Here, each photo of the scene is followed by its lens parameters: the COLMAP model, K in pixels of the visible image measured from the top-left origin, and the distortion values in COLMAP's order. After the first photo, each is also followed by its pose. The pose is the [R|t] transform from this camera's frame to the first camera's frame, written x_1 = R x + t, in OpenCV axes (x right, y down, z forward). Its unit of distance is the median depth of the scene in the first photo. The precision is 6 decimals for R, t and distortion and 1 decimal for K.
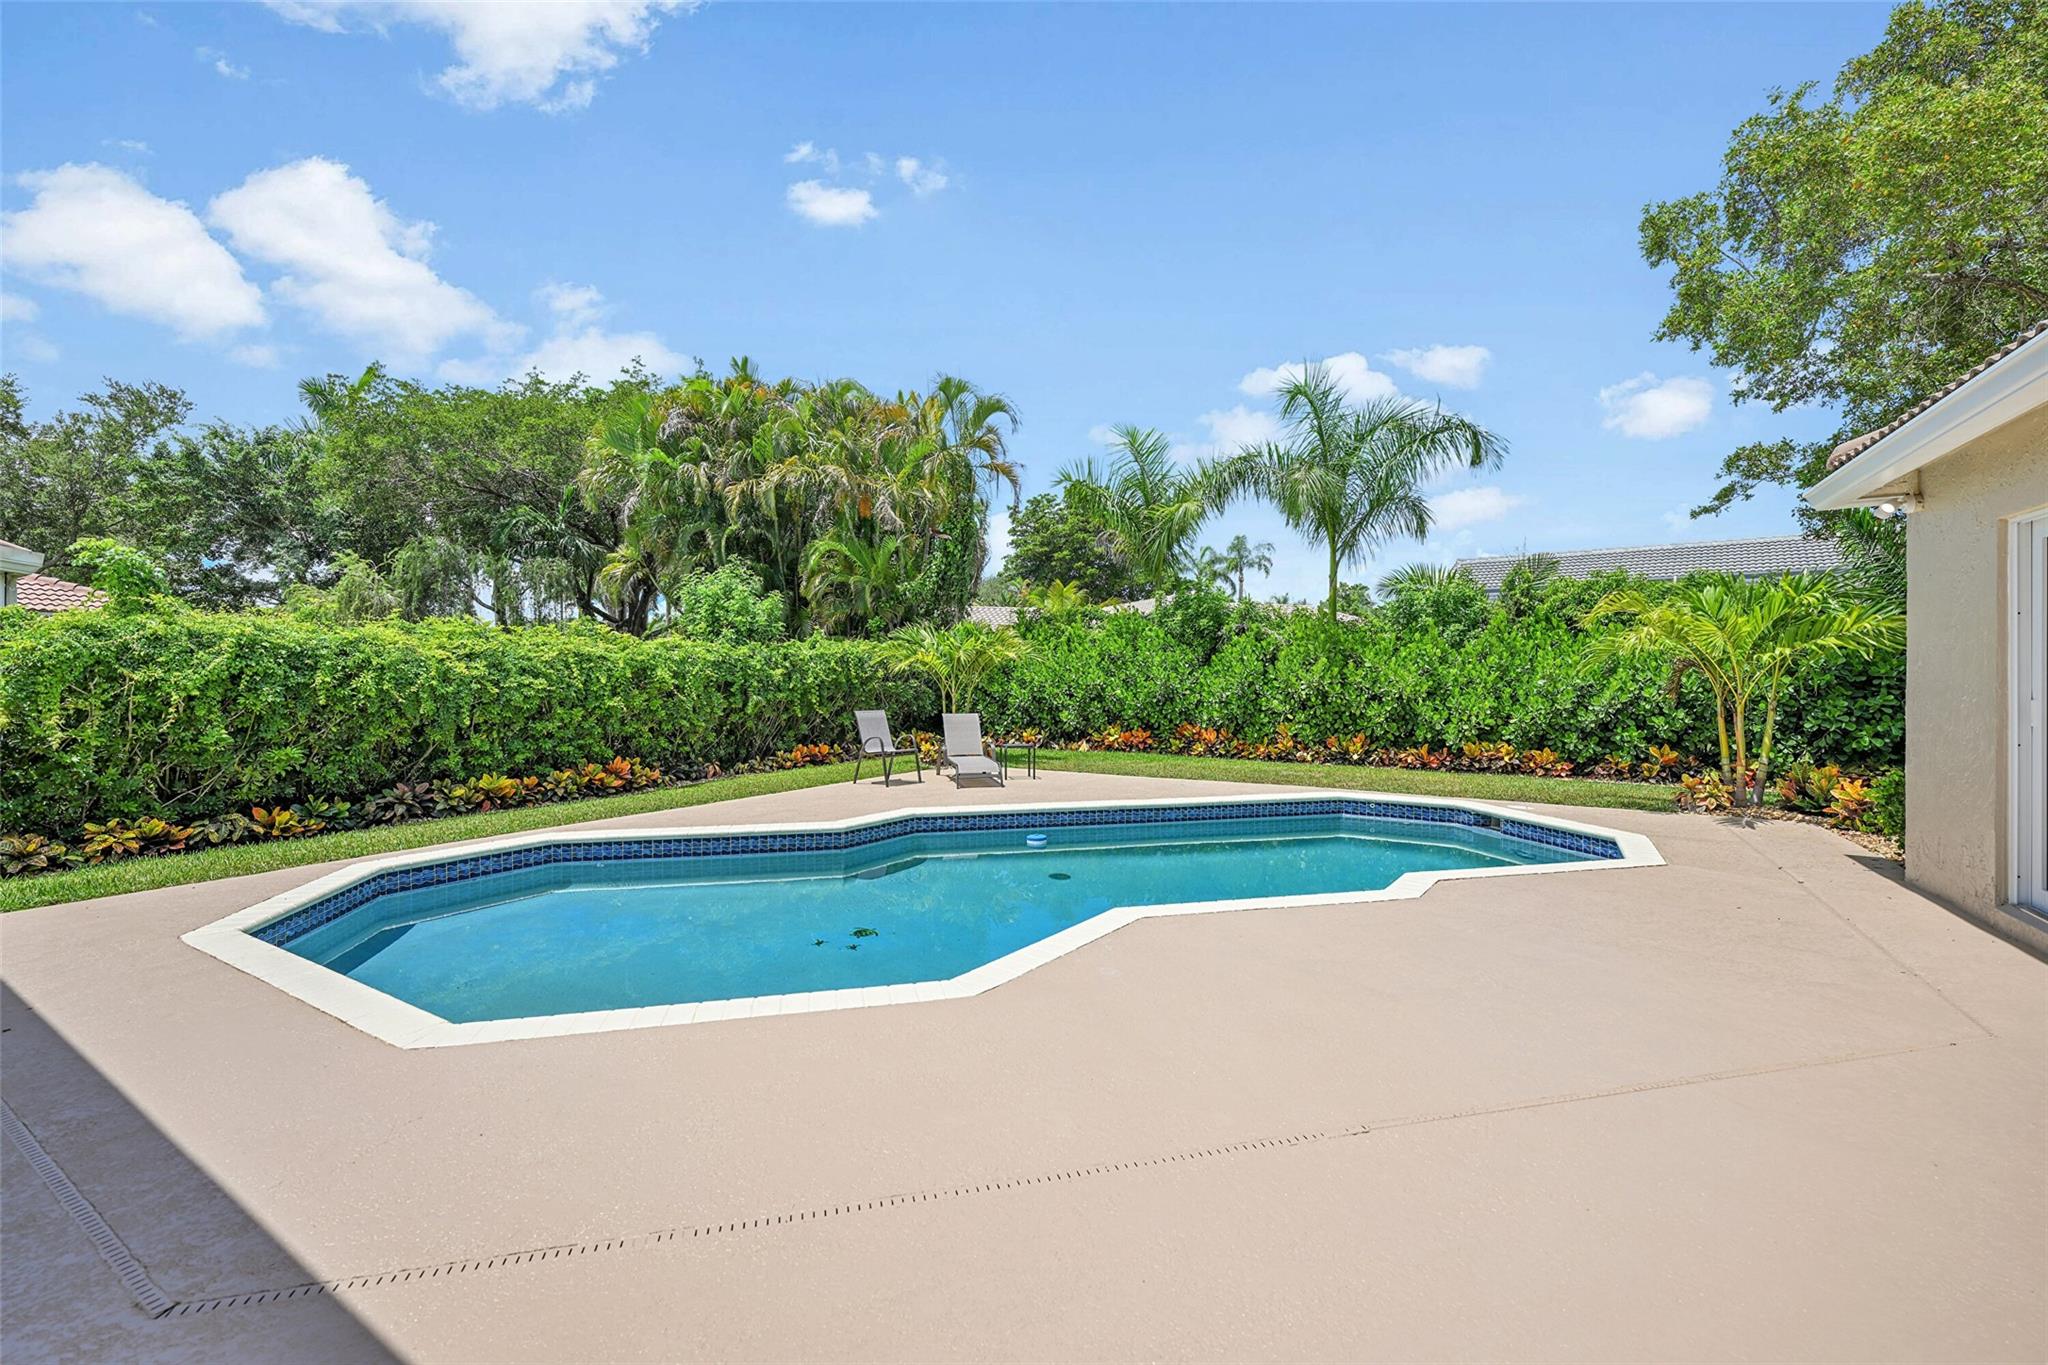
lens RADIAL K [[834.9, 0, 1021.9], [0, 834.9, 675.3], [0, 0, 1]] dist [-0.001739, -0.000229]
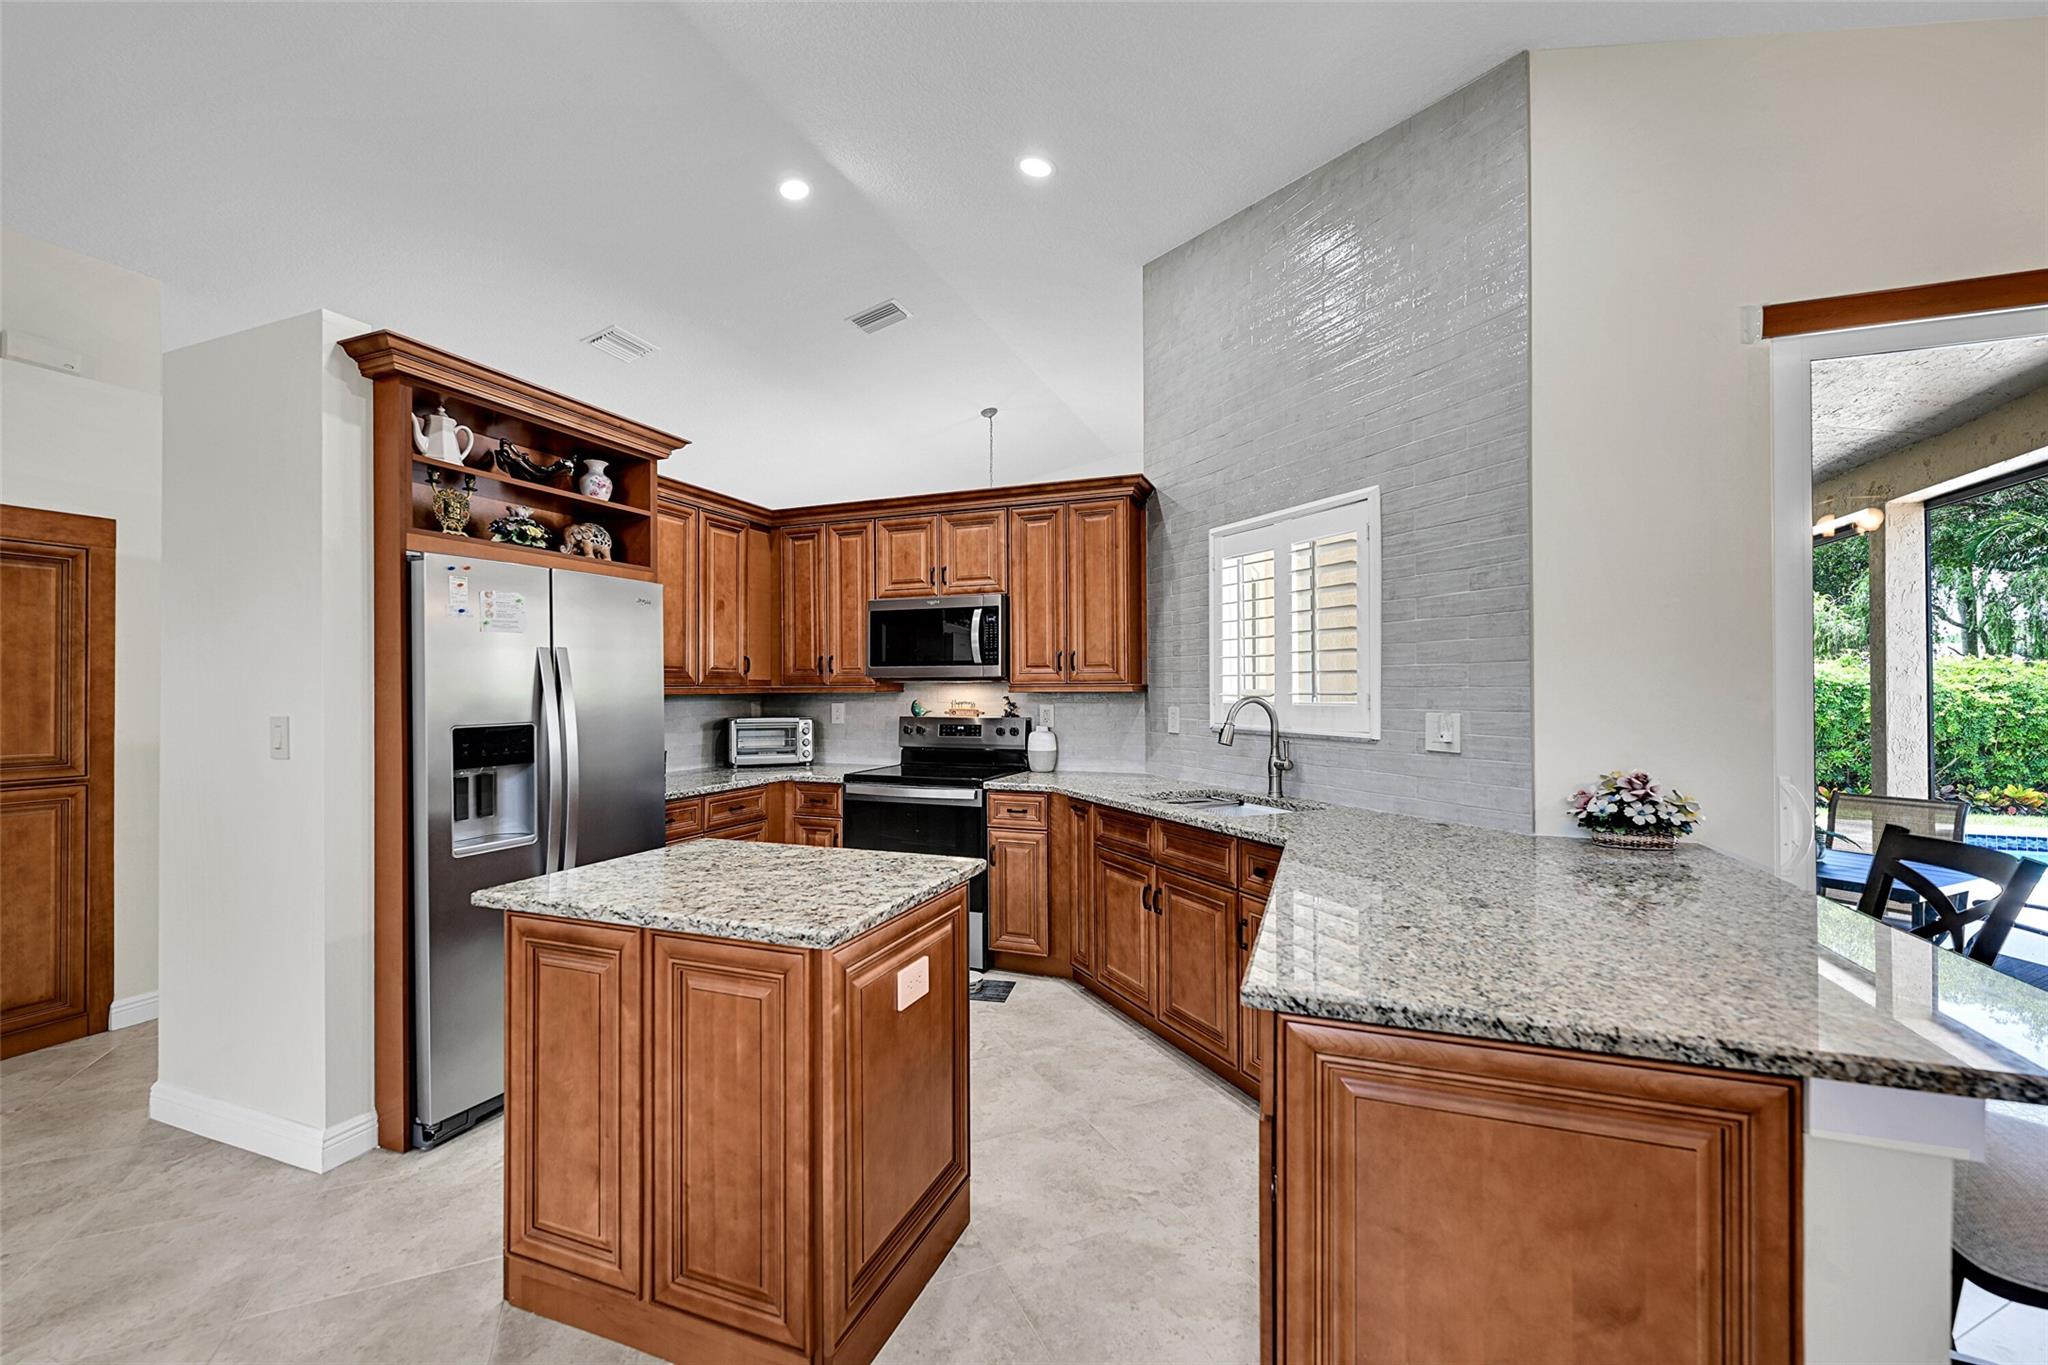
lens RADIAL K [[822.3, 0, 1022.8], [0, 822.3, 684.0], [0, 0, 1]] dist [0.001788, 0.000150]
pose [[0.179142, -0.005602, -0.983807, 0.290818], [0.001224, 0.999984, -0.005471, -0.024409], [0.983822, -0.000225, 0.179146, -0.647826]]
